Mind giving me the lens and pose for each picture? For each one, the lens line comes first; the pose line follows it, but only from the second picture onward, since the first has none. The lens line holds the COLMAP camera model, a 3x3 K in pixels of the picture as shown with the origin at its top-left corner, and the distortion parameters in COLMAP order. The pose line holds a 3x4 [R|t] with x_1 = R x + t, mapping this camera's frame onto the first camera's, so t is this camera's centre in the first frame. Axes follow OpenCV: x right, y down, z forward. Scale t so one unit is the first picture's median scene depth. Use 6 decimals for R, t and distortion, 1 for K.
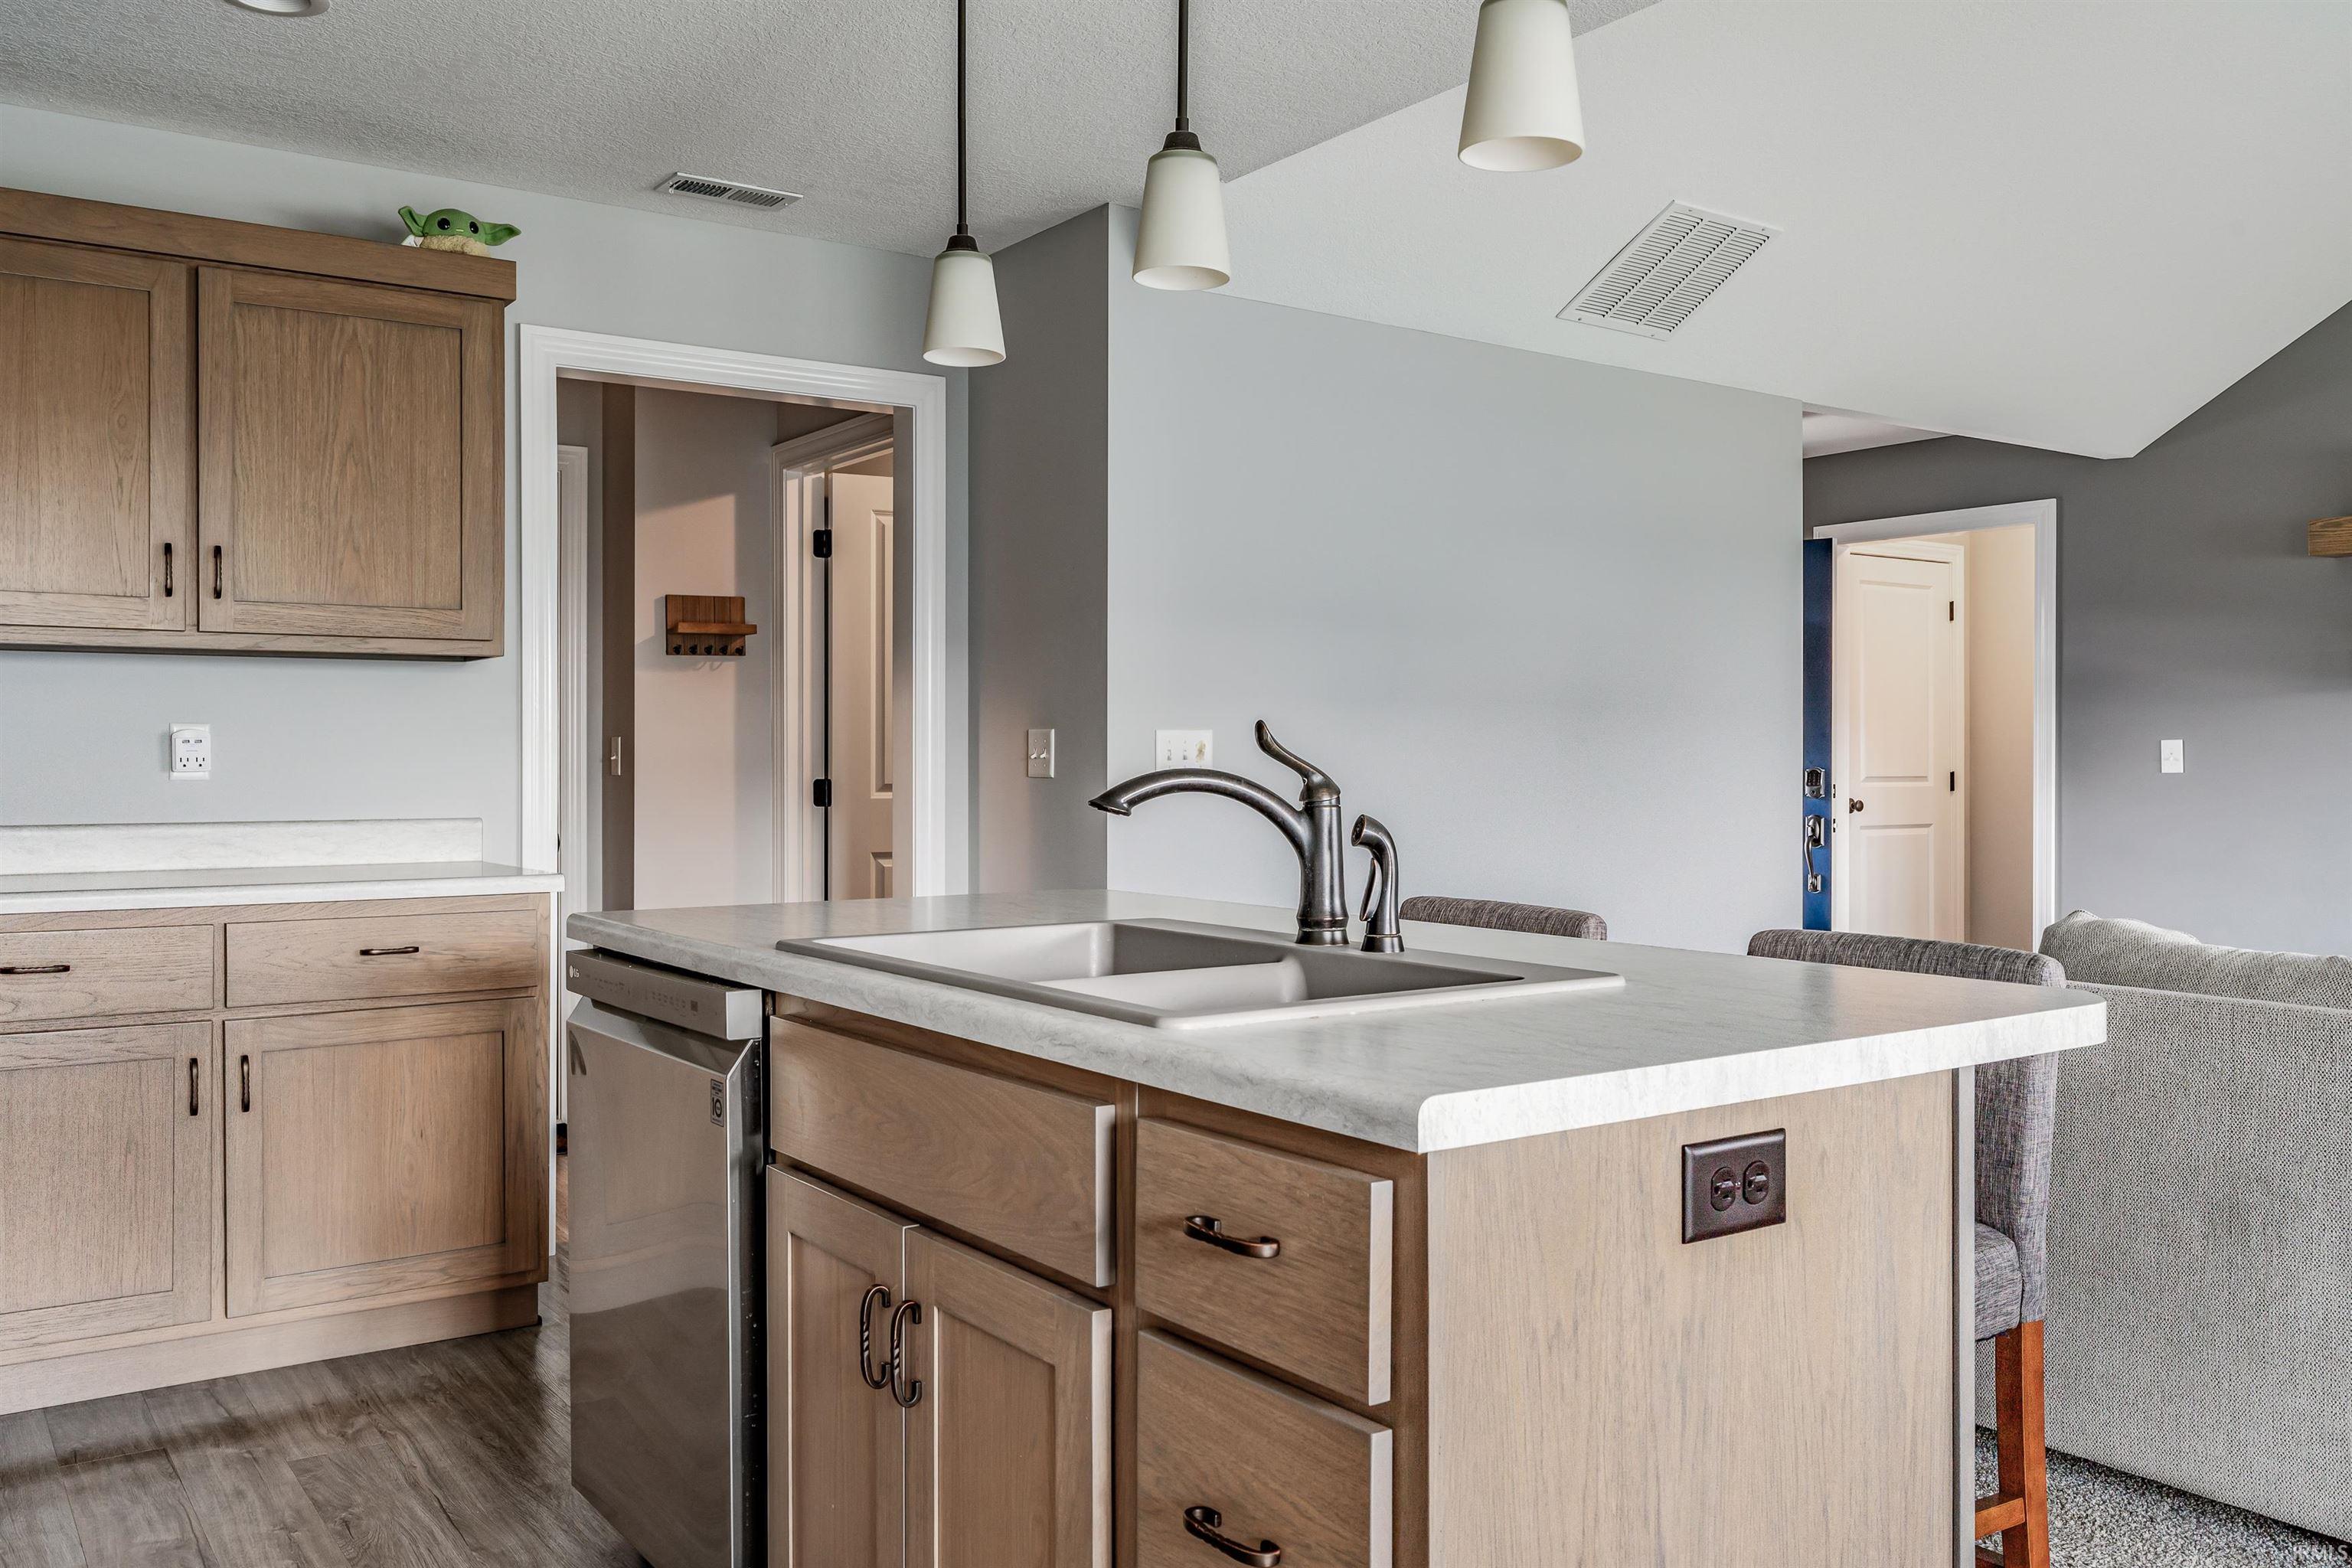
lens RADIAL K [[1929.3, 0, 1177.0], [0, 1929.3, 776.9], [0, 0, 1]] dist [-0.010873, -0.003263]
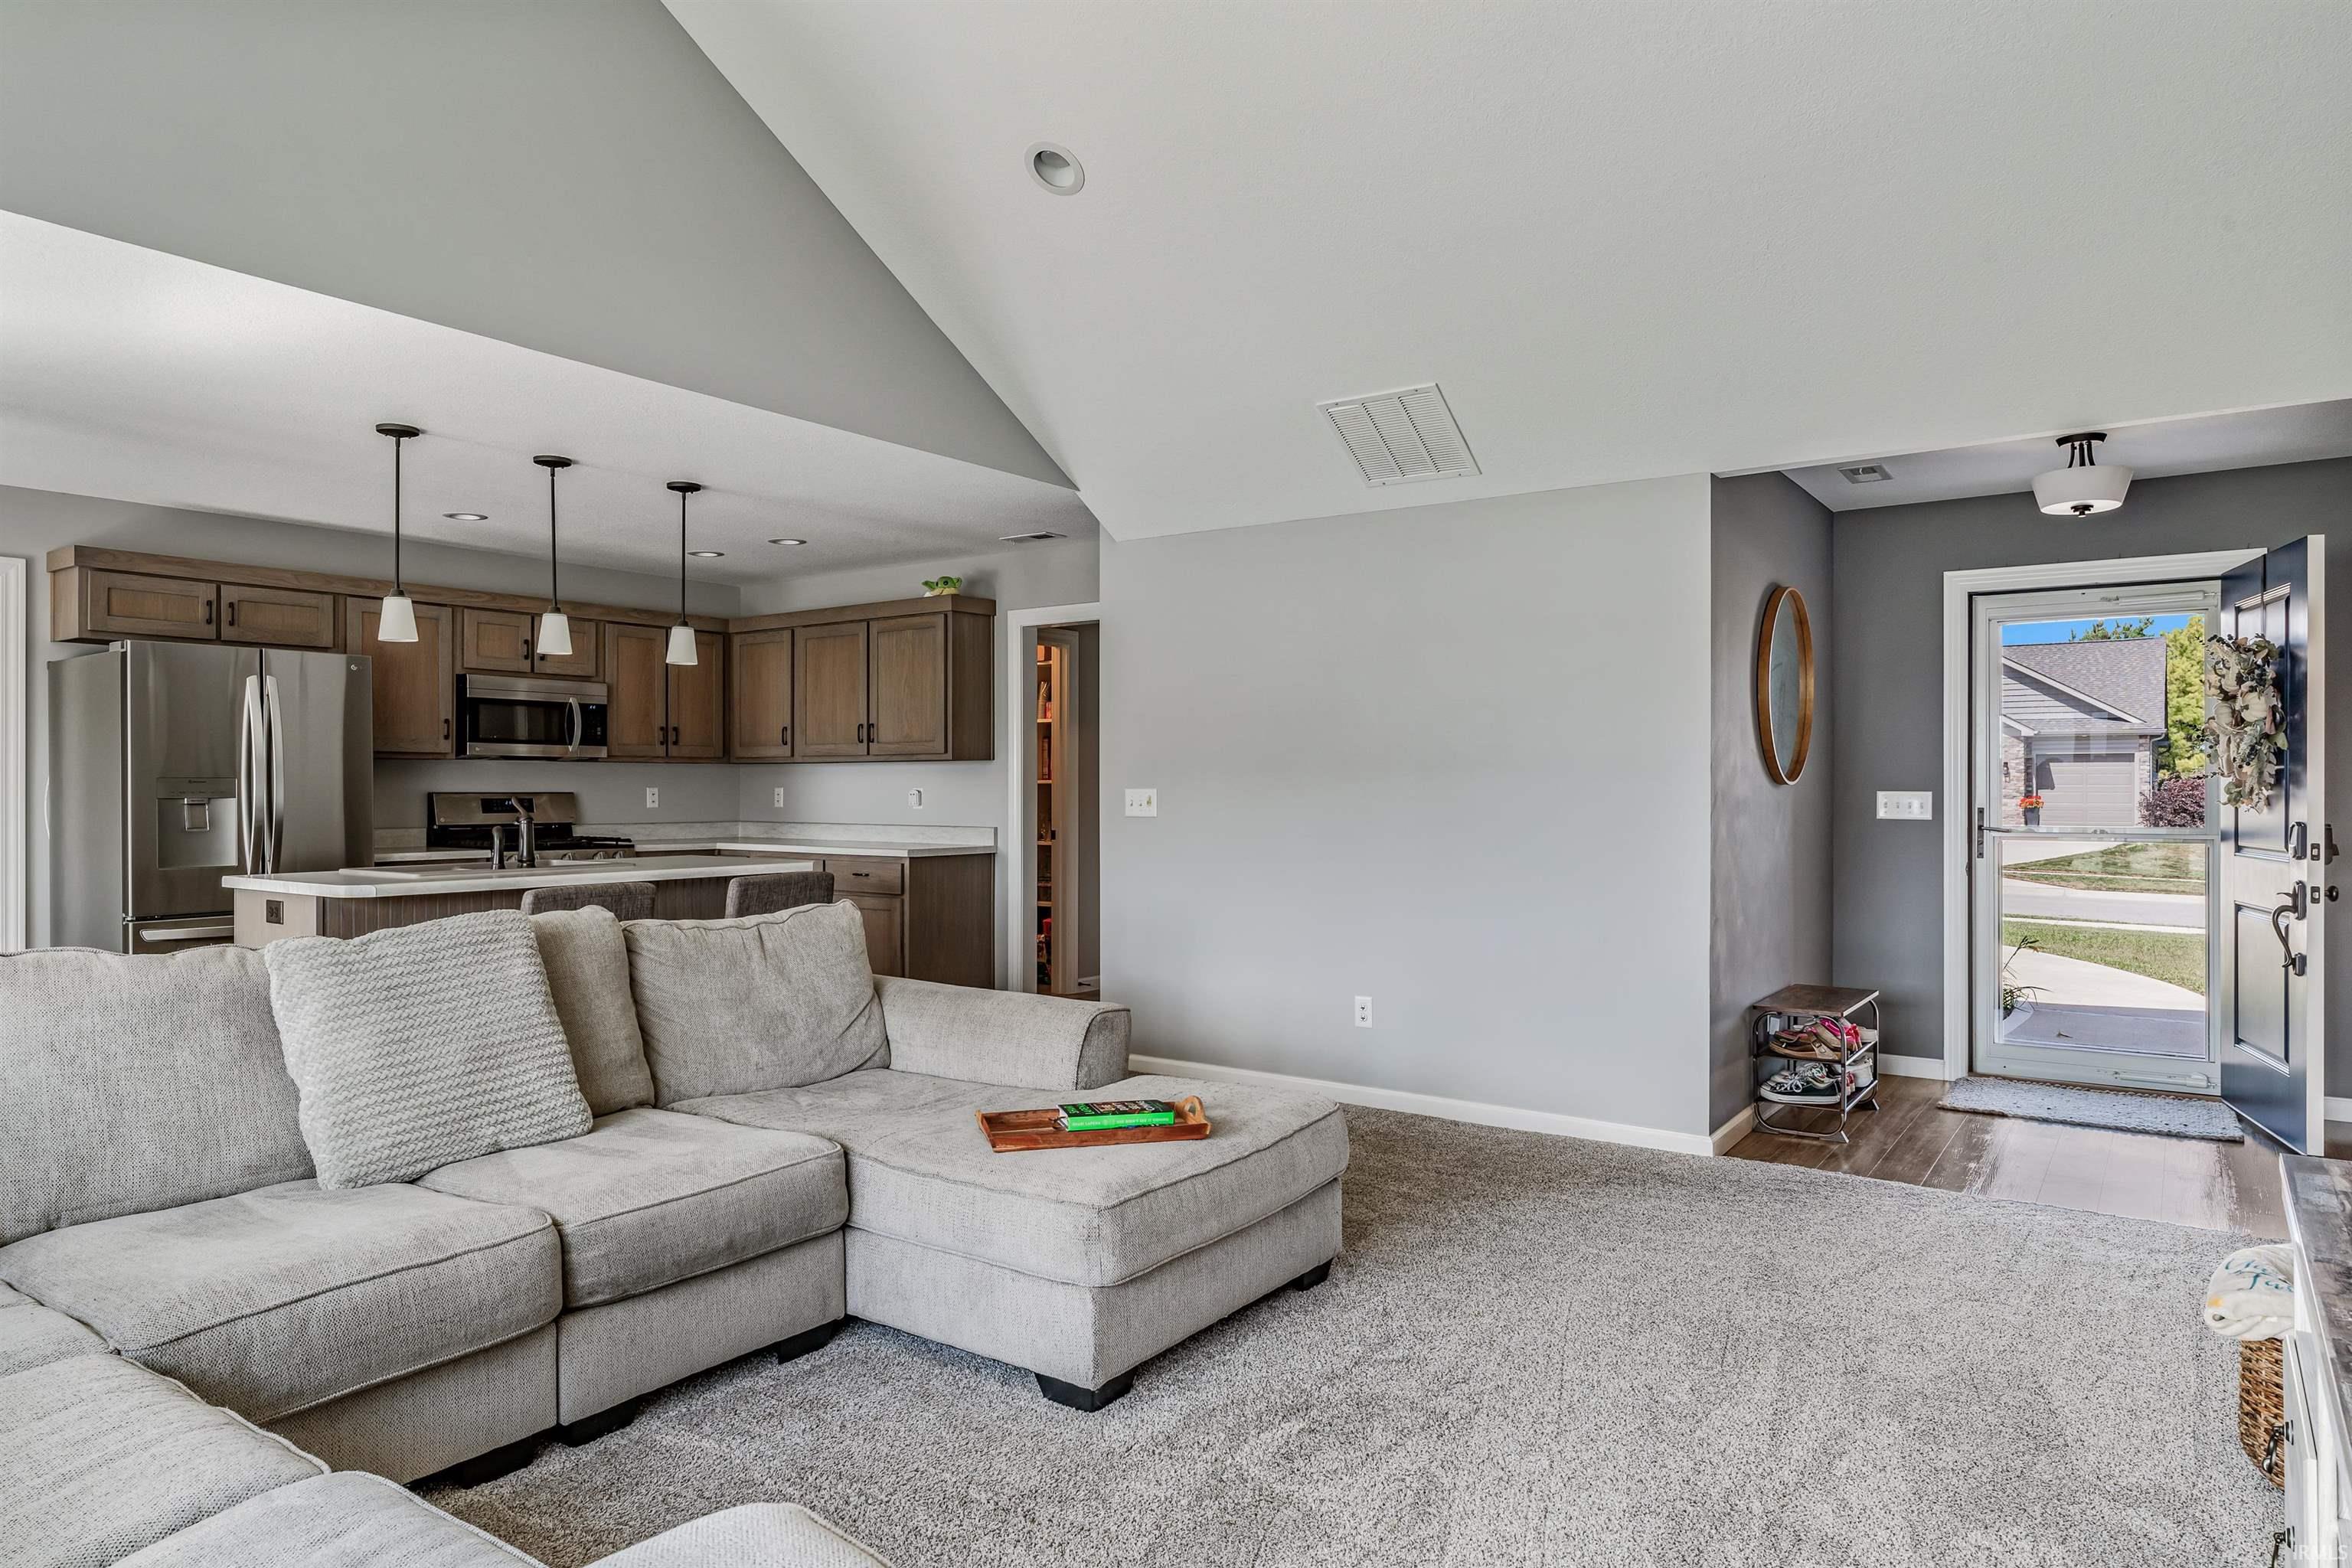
lens RADIAL K [[1428.4, 0, 1178.3], [0, 1428.4, 791.3], [0, 0, 1]] dist [0.001439, 0.000035]
pose [[0.340976, -0.003548, -0.940065, 1.444968], [-0.007511, 0.999951, -0.006498, -0.012659], [0.940042, 0.009277, 0.340932, 0.669672]]
